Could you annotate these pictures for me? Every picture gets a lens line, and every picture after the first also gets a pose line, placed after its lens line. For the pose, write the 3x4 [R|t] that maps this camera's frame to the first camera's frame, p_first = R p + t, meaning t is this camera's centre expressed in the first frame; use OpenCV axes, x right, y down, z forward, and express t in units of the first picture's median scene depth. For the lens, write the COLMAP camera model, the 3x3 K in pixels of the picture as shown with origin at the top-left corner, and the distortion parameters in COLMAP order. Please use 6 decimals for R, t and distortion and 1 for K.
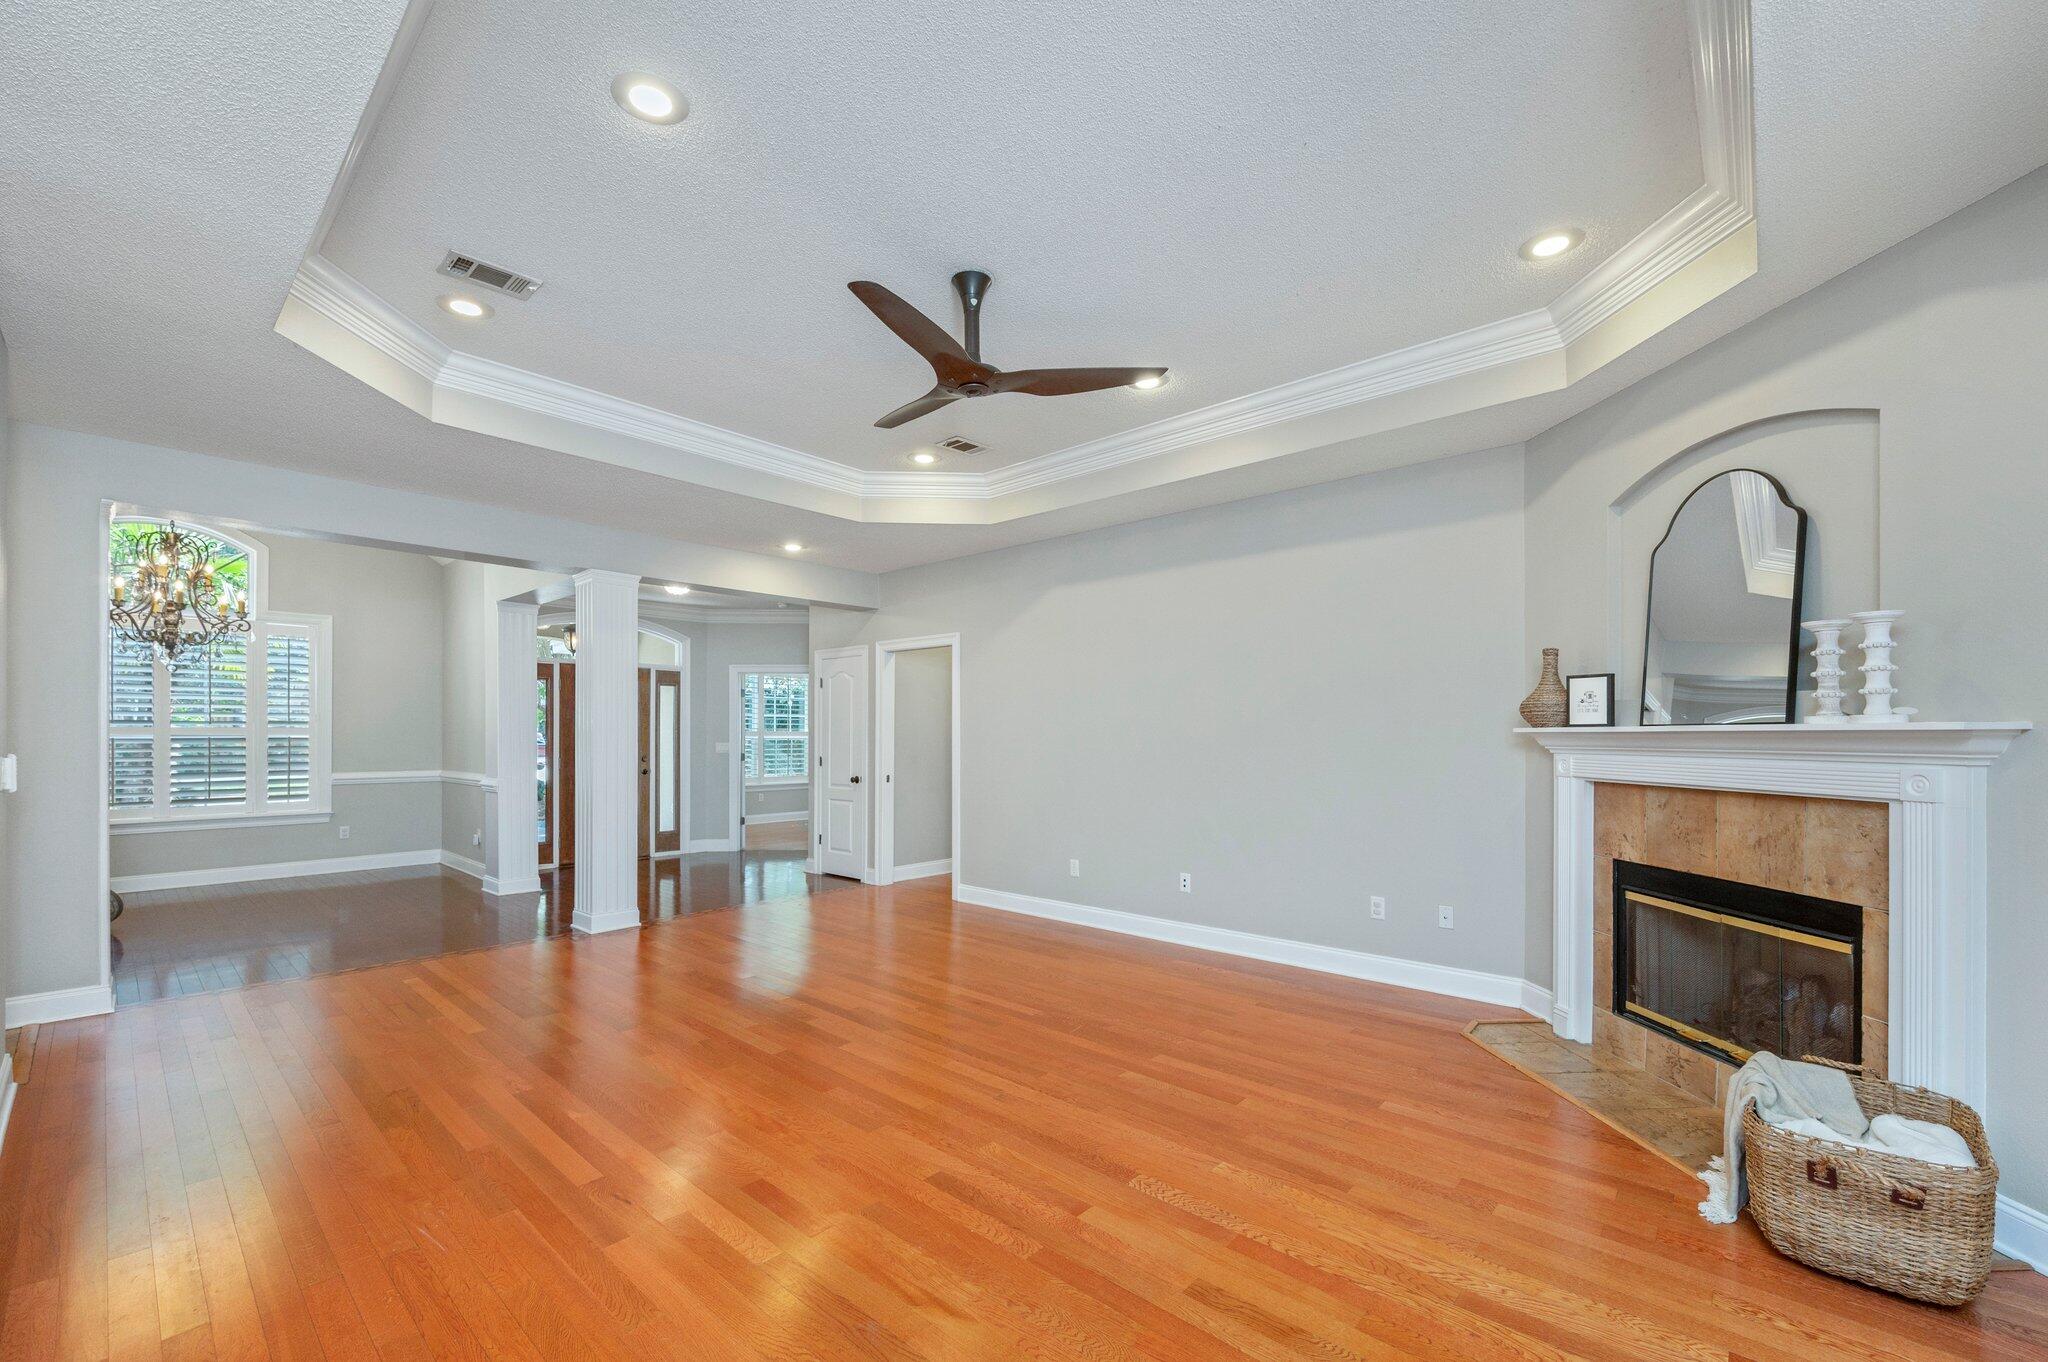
lens RADIAL K [[829.6, 0, 1037.0], [0, 829.6, 733.7], [0, 0, 1]] dist [-0.005818, -0.000543]
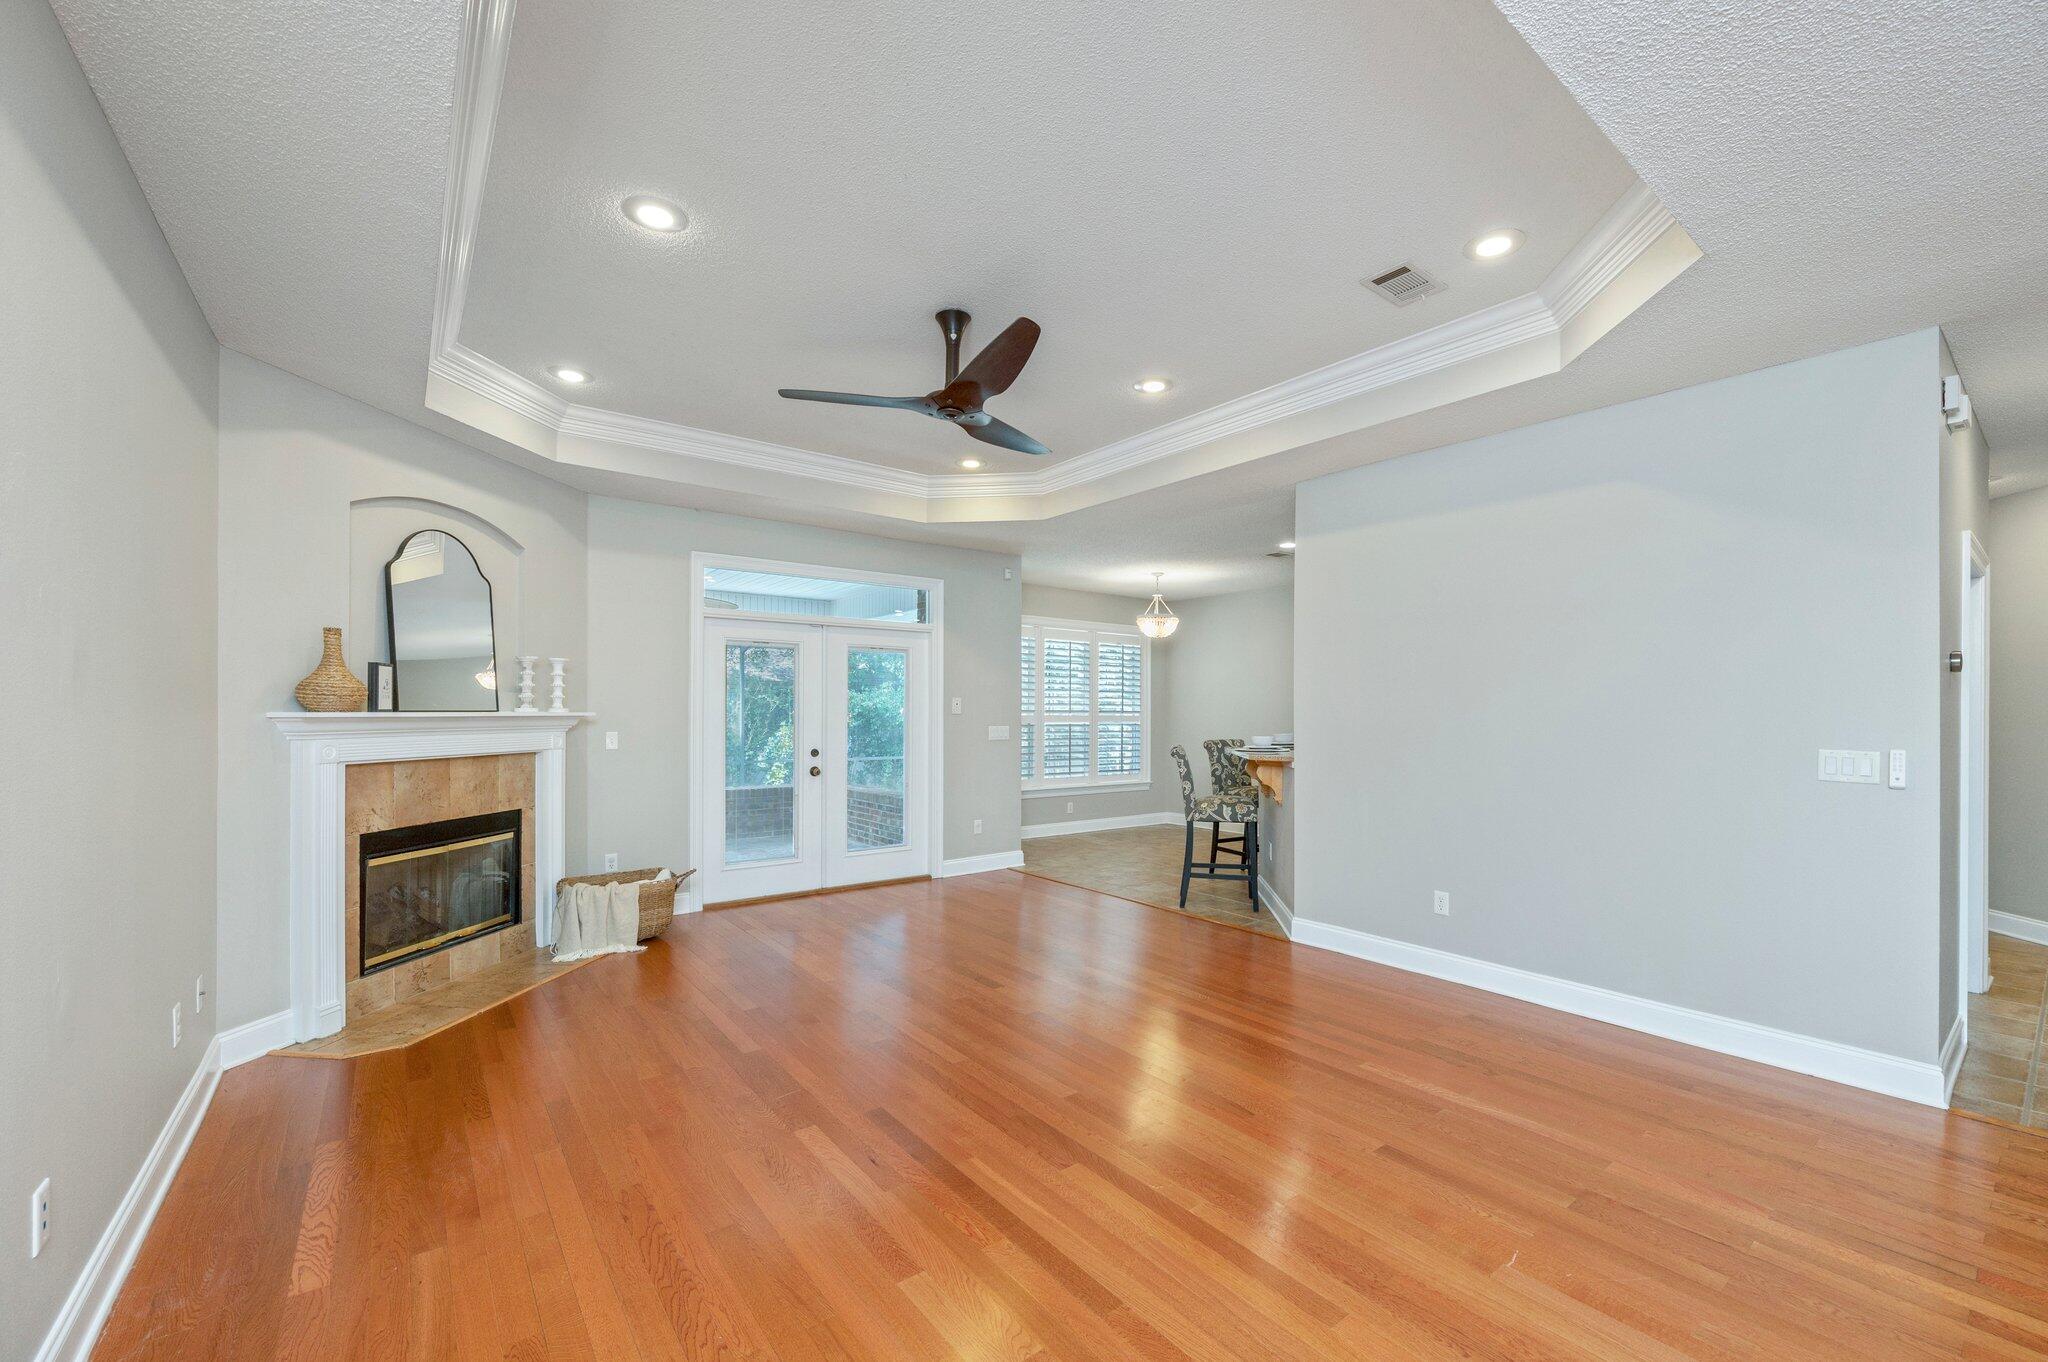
lens RADIAL K [[829.6, 0, 1026.8], [0, 829.6, 701.0], [0, 0, 1]] dist [-0.005818, -0.000543]
pose [[-0.981687, 0.009632, 0.190256, -0.365061], [0.006053, 0.999794, -0.019383, 0.004138], [-0.190403, -0.017876, -0.981543, 1.922246]]
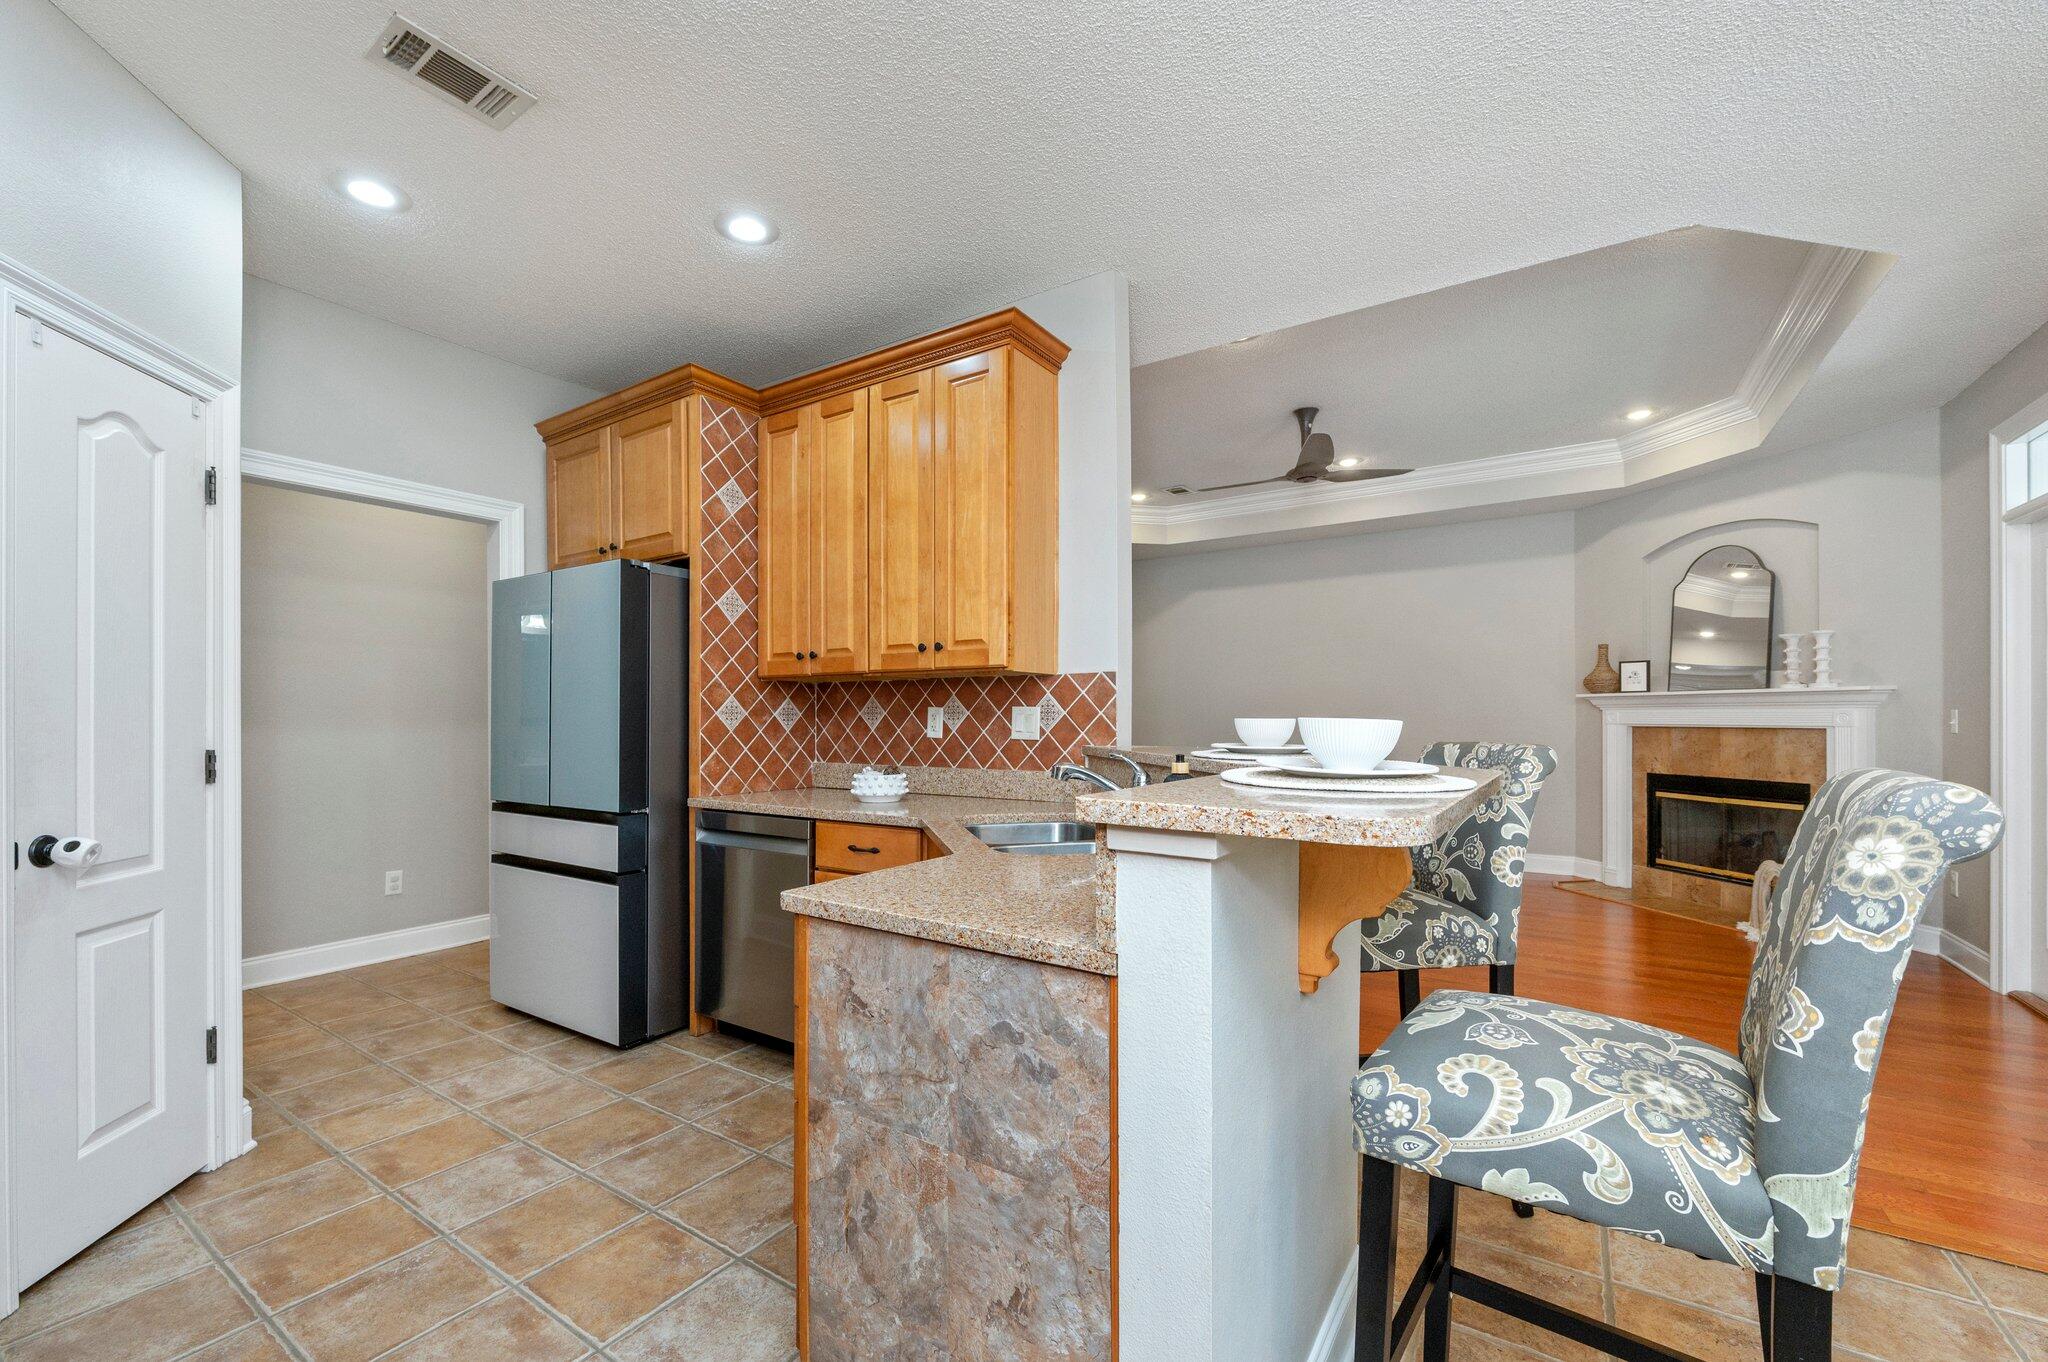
lens RADIAL K [[829.6, 0, 1018.2], [0, 829.6, 715.8], [0, 0, 1]] dist [-0.005818, -0.000543]
pose [[0.989308, -0.003754, 0.145792, -0.794812], [0.003635, 0.999993, 0.001084, 0.031643], [-0.145795, -0.000542, 0.989315, -0.453478]]
